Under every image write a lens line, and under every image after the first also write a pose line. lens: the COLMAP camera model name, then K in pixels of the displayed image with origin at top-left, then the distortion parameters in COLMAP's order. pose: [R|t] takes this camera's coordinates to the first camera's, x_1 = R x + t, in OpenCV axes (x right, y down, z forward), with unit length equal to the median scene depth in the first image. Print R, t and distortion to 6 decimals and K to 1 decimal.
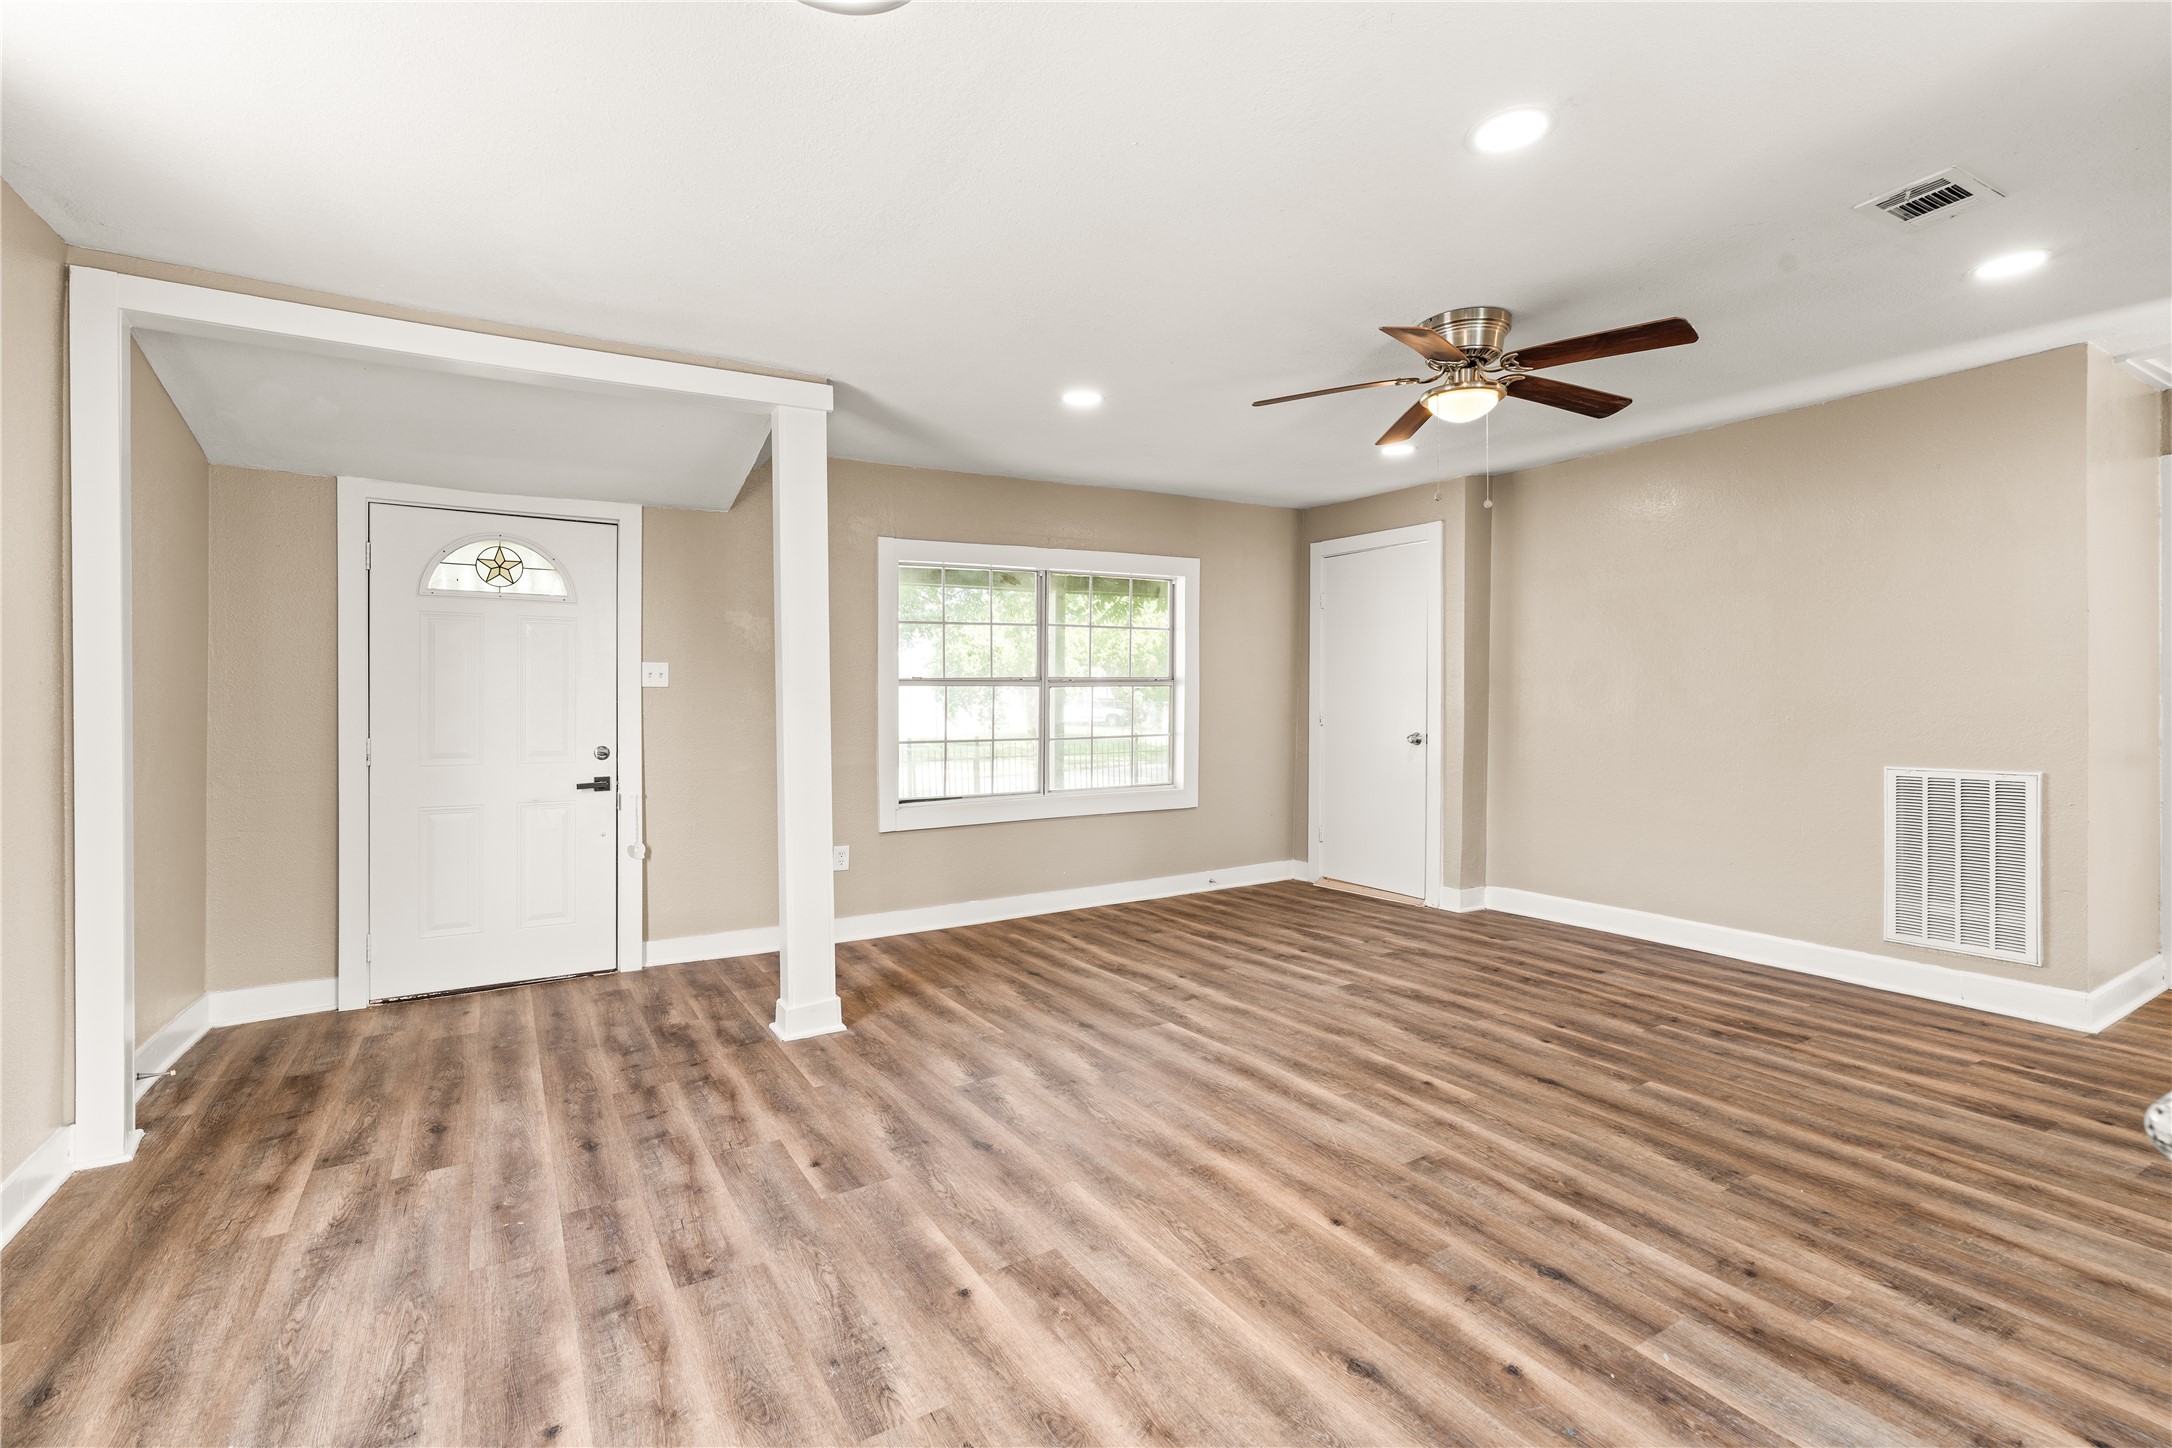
lens RADIAL K [[983.5, 0, 1093.6], [0, 983.5, 715.8], [0, 0, 1]] dist [-0.003199, 0.000443]
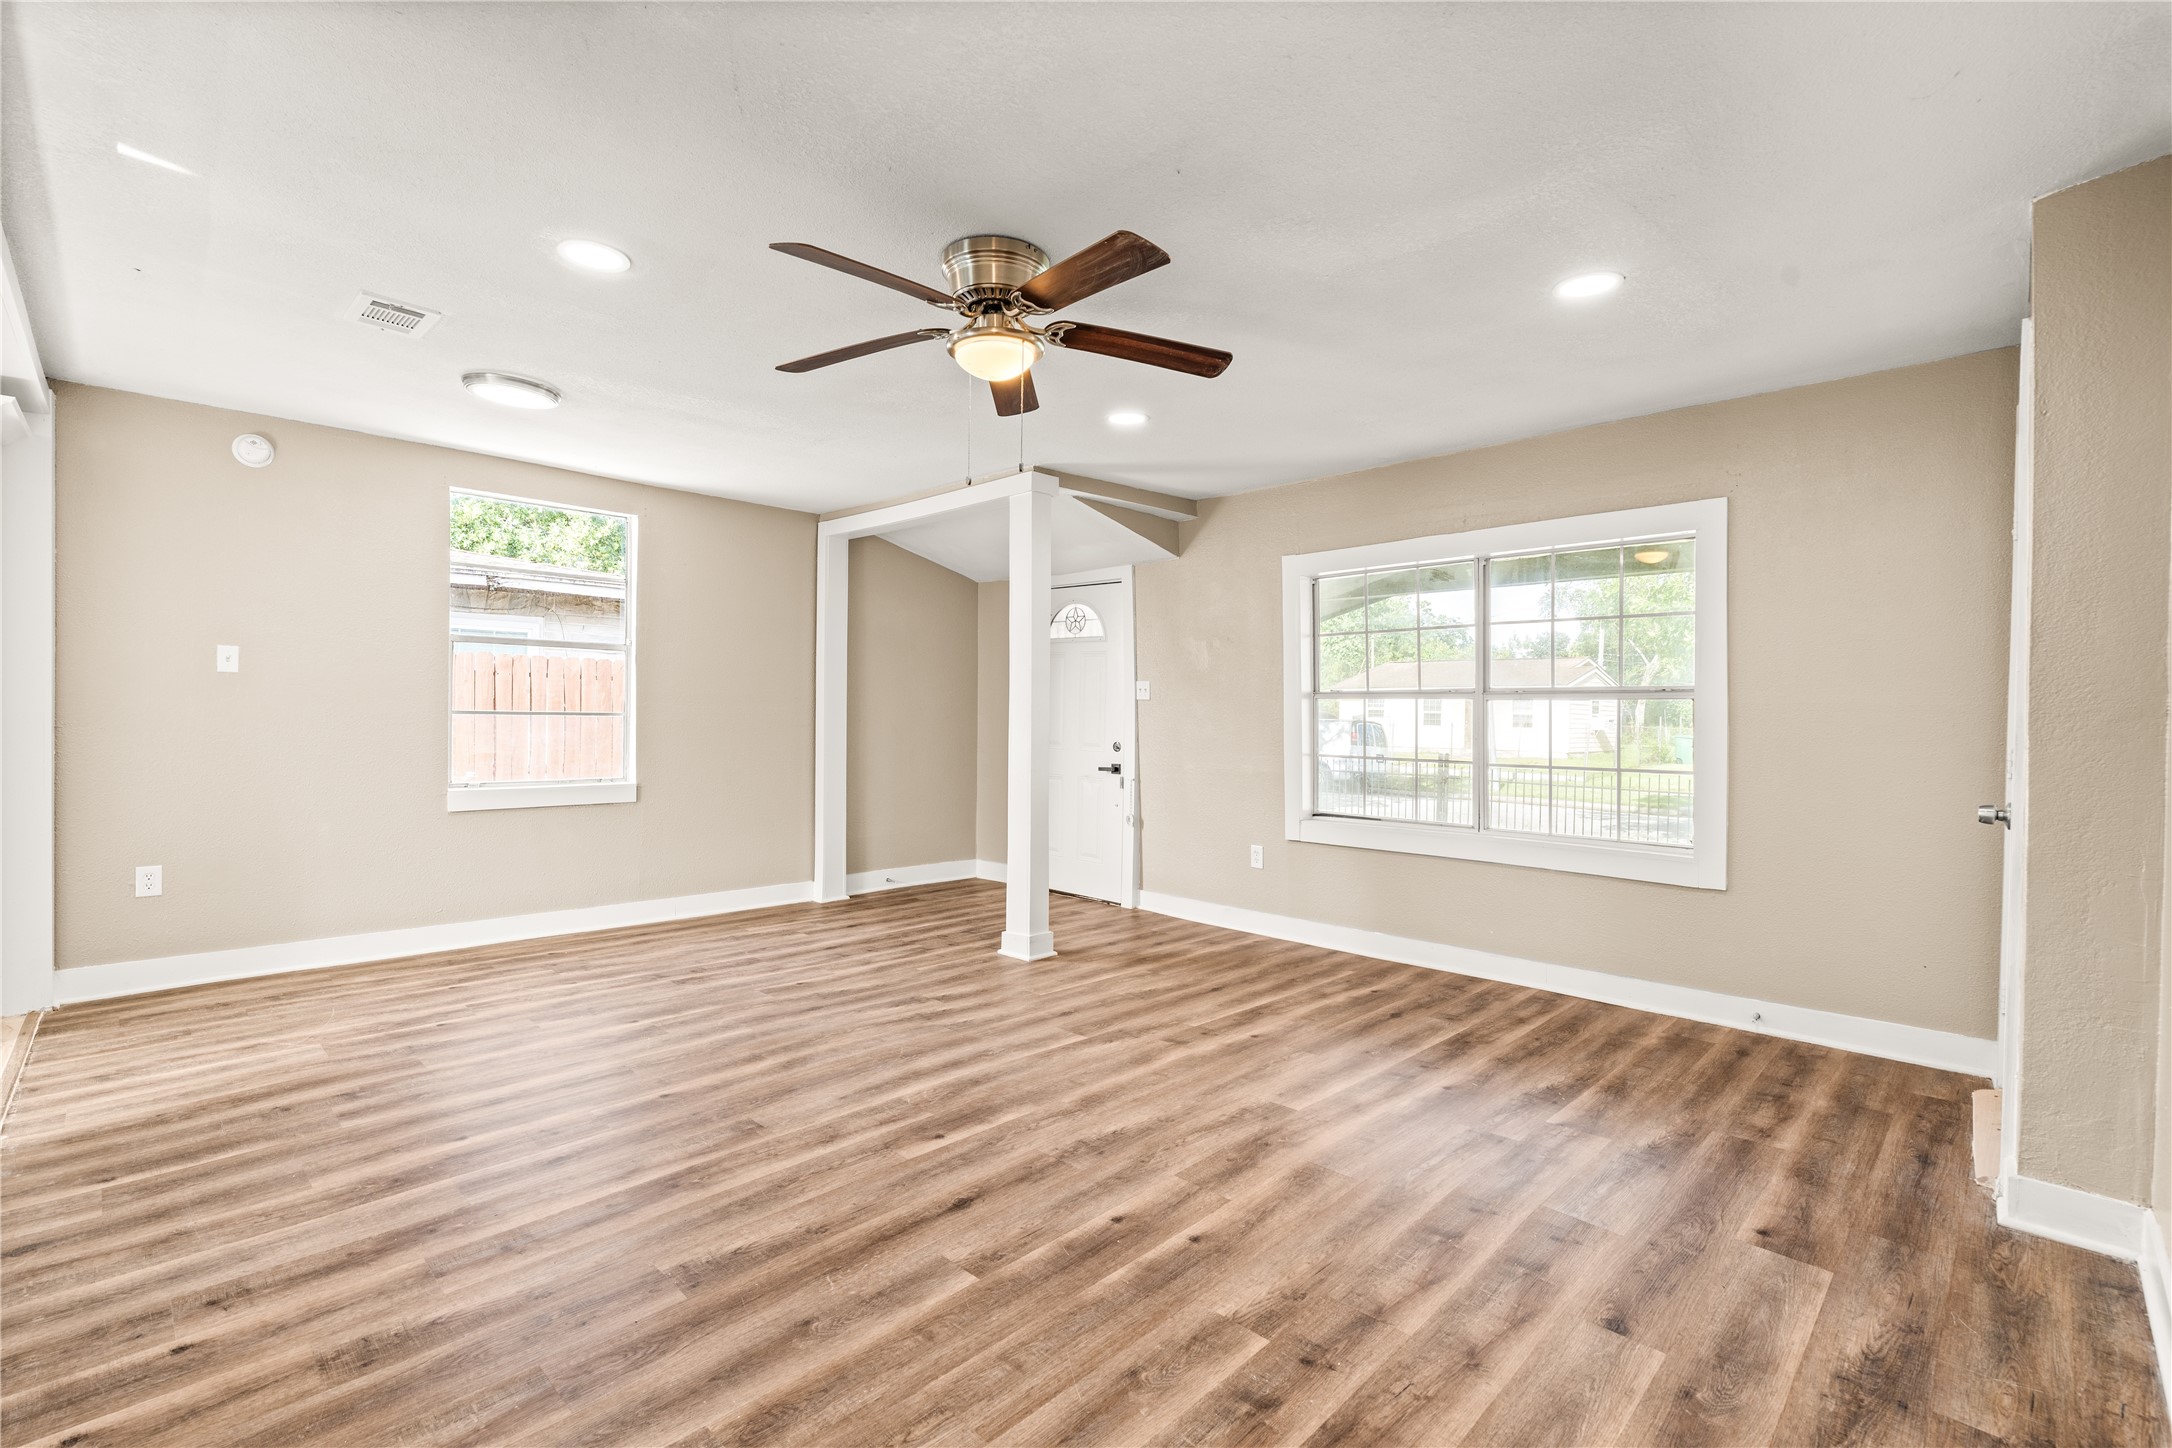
lens RADIAL K [[984.4, 0, 1086.0], [0, 984.4, 724.0], [0, 0, 1]] dist [-0.006760, 0.000541]
pose [[0.241642, 0.023927, -0.970070, 1.093901], [-0.031154, 0.999372, 0.016890, -0.021668], [0.969865, 0.026140, 0.242236, 0.795904]]
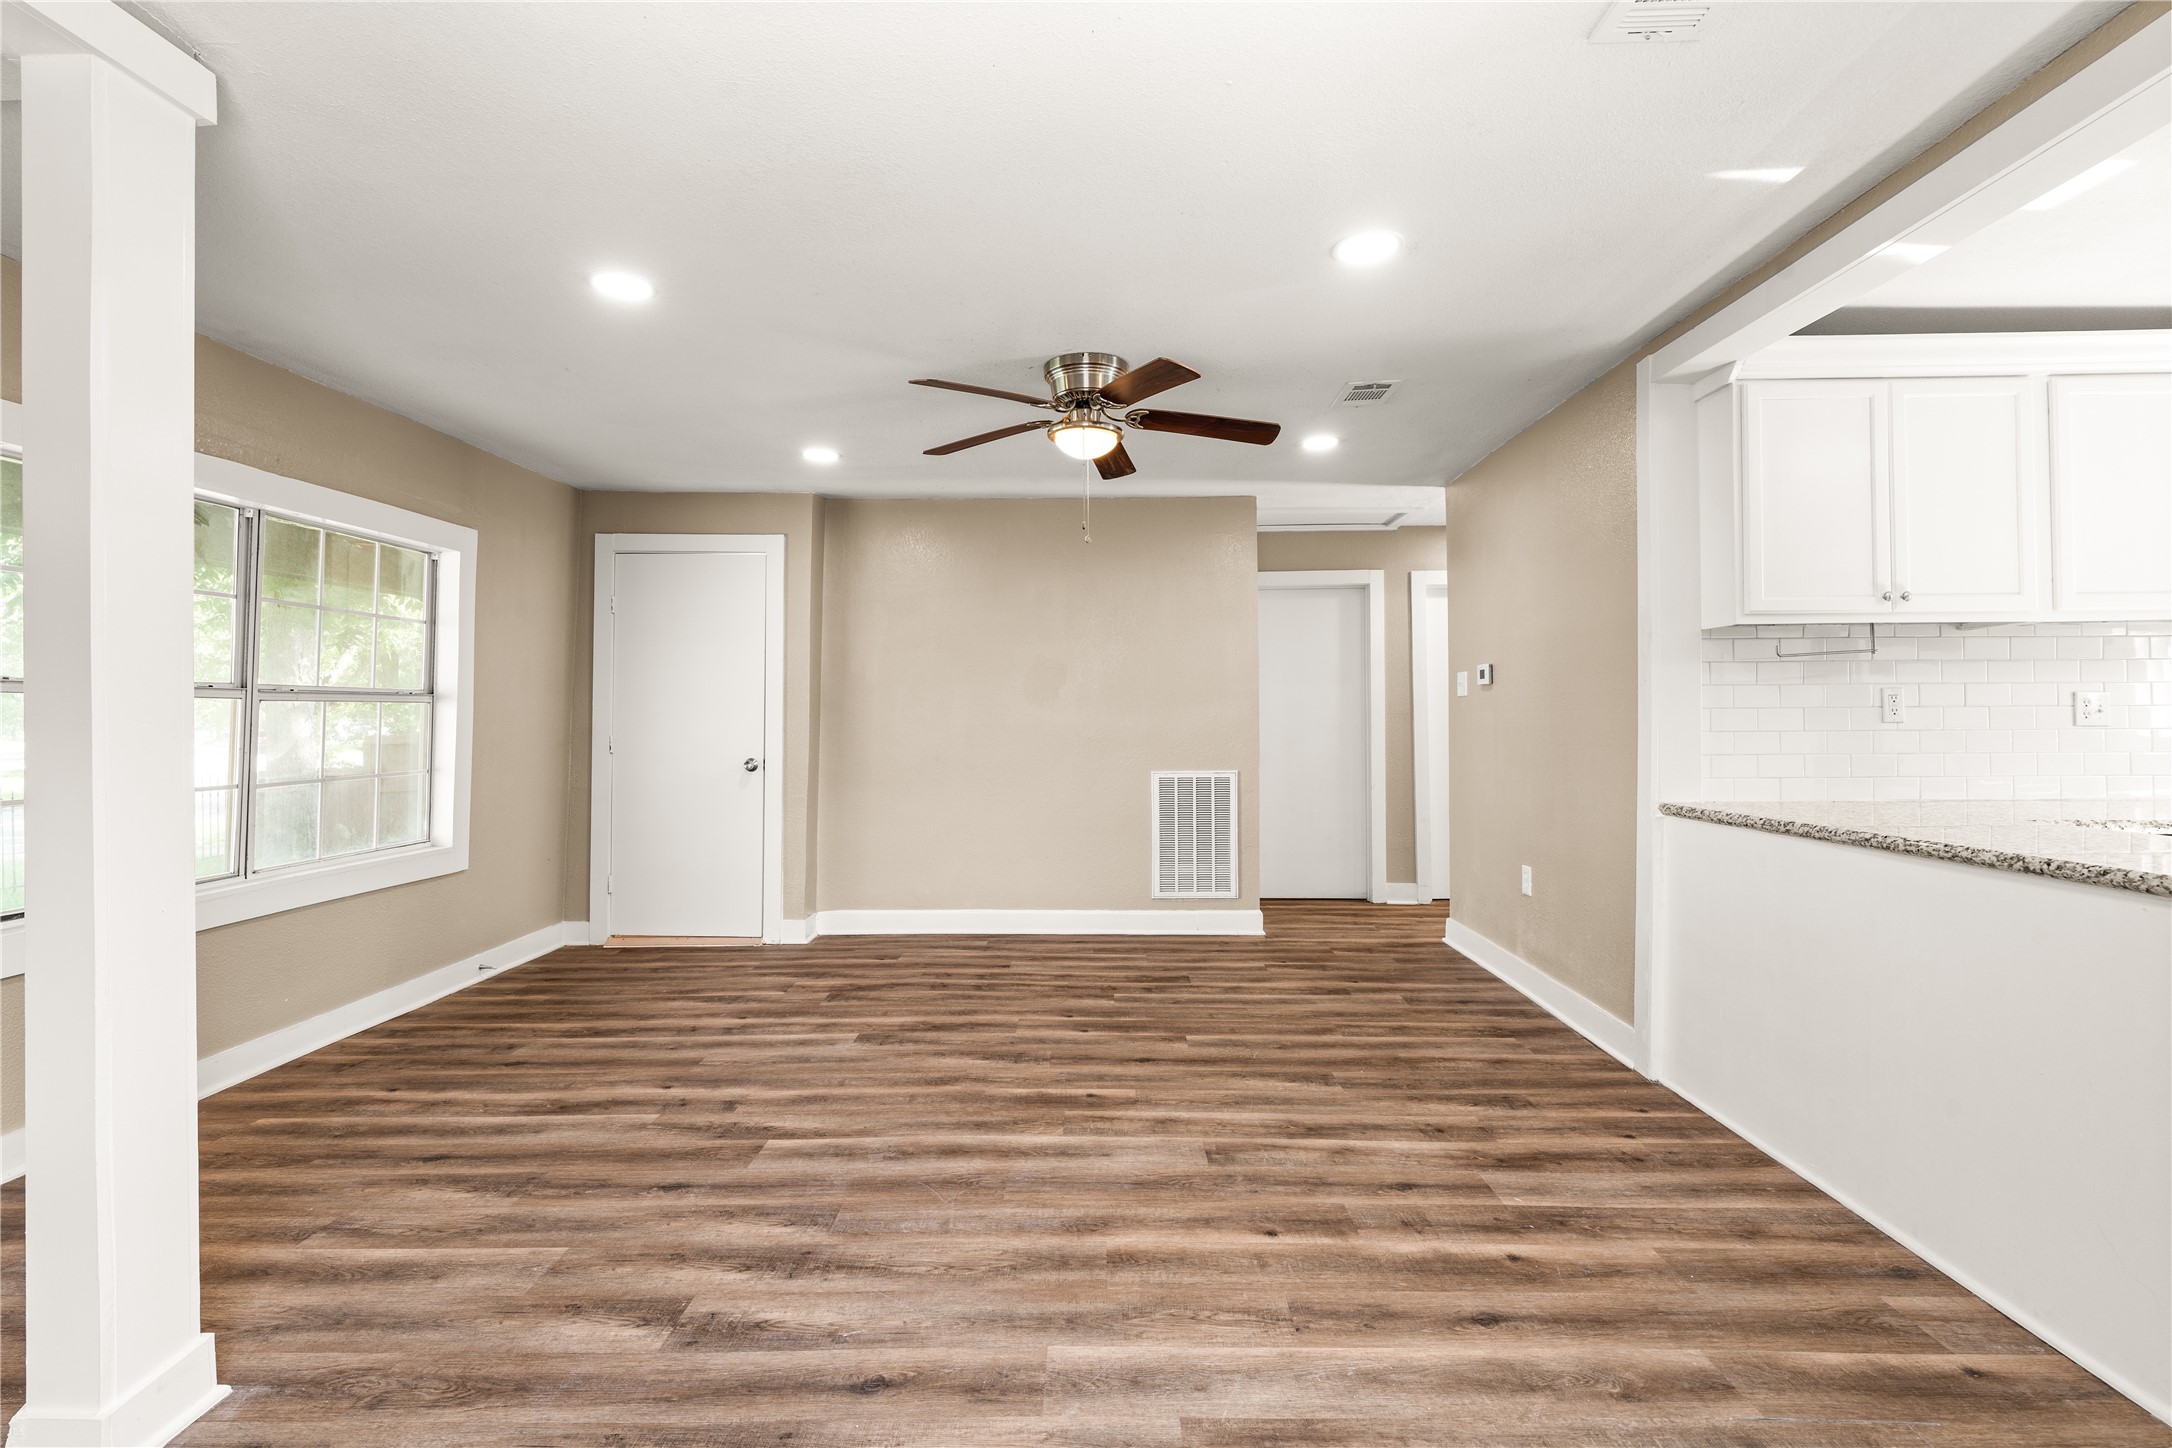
lens RADIAL K [[978.3, 0, 1087.5], [0, 978.3, 716.4], [0, 0, 1]] dist [-0.007430, 0.001441]
pose [[0.533707, 0.008352, 0.845628, -0.463940], [0.013337, 0.999744, -0.018291, -0.001866], [-0.845565, 0.021040, 0.533458, 0.398732]]
